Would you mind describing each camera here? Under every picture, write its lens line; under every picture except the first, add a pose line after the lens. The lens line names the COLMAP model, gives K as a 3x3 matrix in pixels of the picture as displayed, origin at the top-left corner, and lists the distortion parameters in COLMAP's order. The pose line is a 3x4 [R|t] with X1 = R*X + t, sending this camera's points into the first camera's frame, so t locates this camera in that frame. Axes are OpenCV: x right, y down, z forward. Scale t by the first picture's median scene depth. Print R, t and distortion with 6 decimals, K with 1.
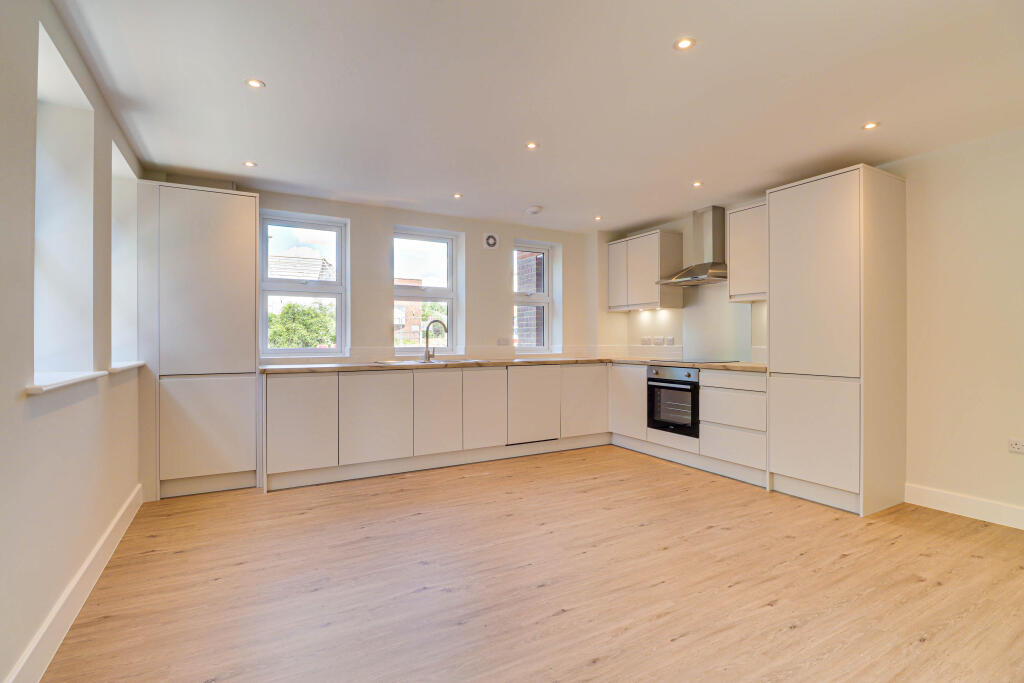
lens RADIAL K [[477.5, 0, 512.0], [0, 477.5, 341.5], [0, 0, 1]] dist [0.001562, -0.015267]
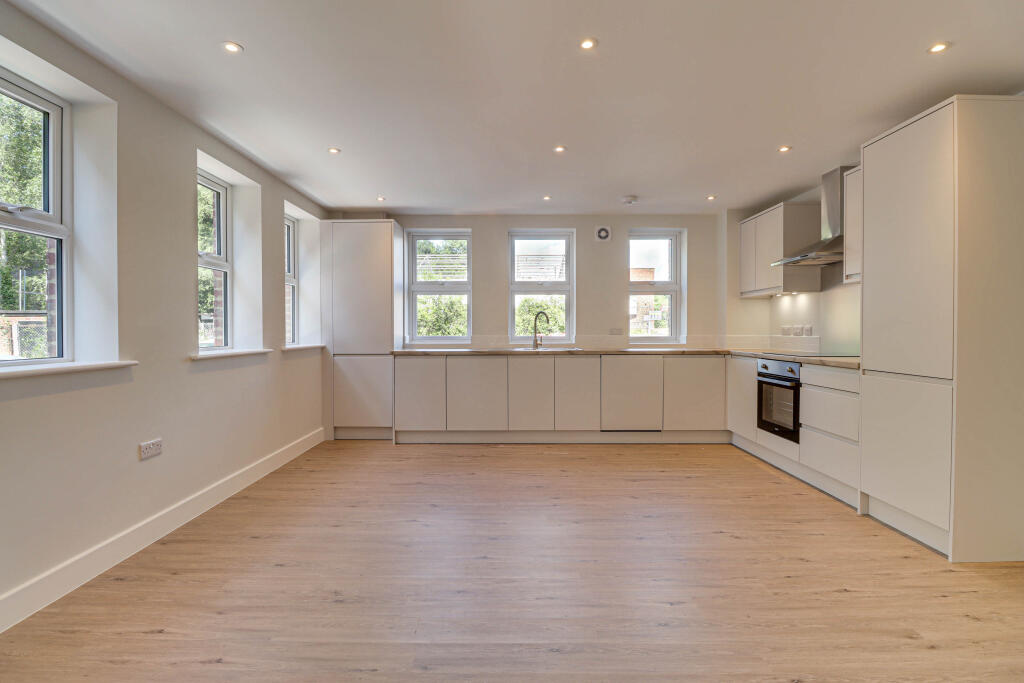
lens RADIAL K [[477.5, 0, 512.0], [0, 477.5, 341.5], [0, 0, 1]] dist [0.001562, -0.015267]
pose [[0.871069, 0.011720, -0.491020, 0.358692], [-0.001155, 0.999761, 0.021813, 0.000028], [0.491159, -0.018433, 0.870875, 0.002807]]
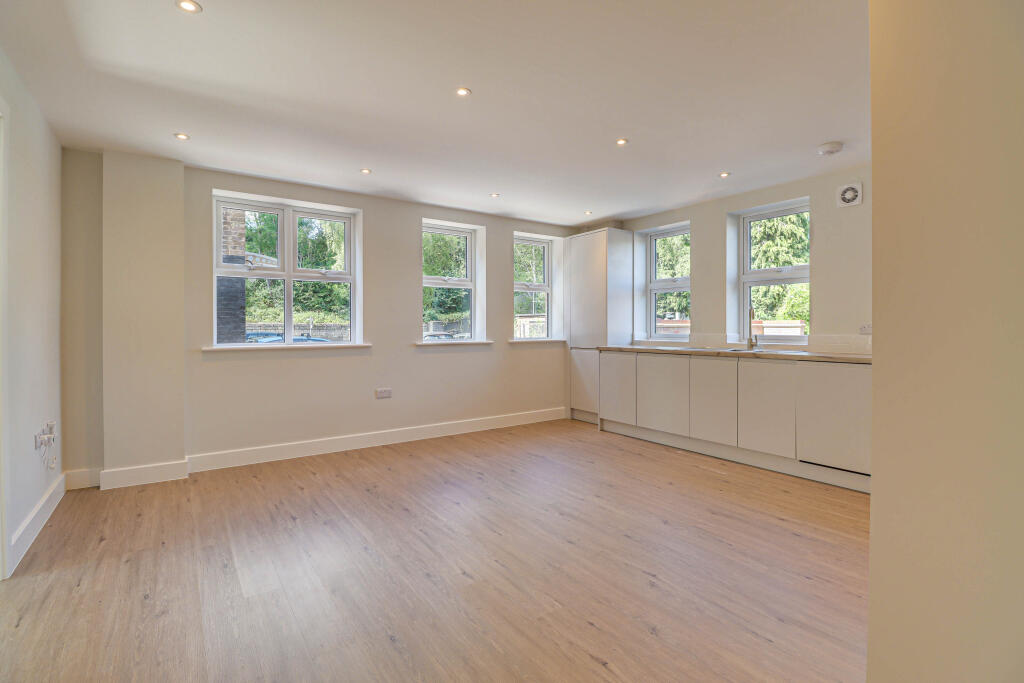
lens RADIAL K [[483.6, 0, 509.5], [0, 483.6, 334.0], [0, 0, 1]] dist [0.001575, -0.015257]
pose [[0.094223, 0.014482, -0.995446, 0.804704], [-0.001493, 0.999895, 0.014405, -0.002984], [0.995550, 0.000129, 0.094235, 0.490301]]
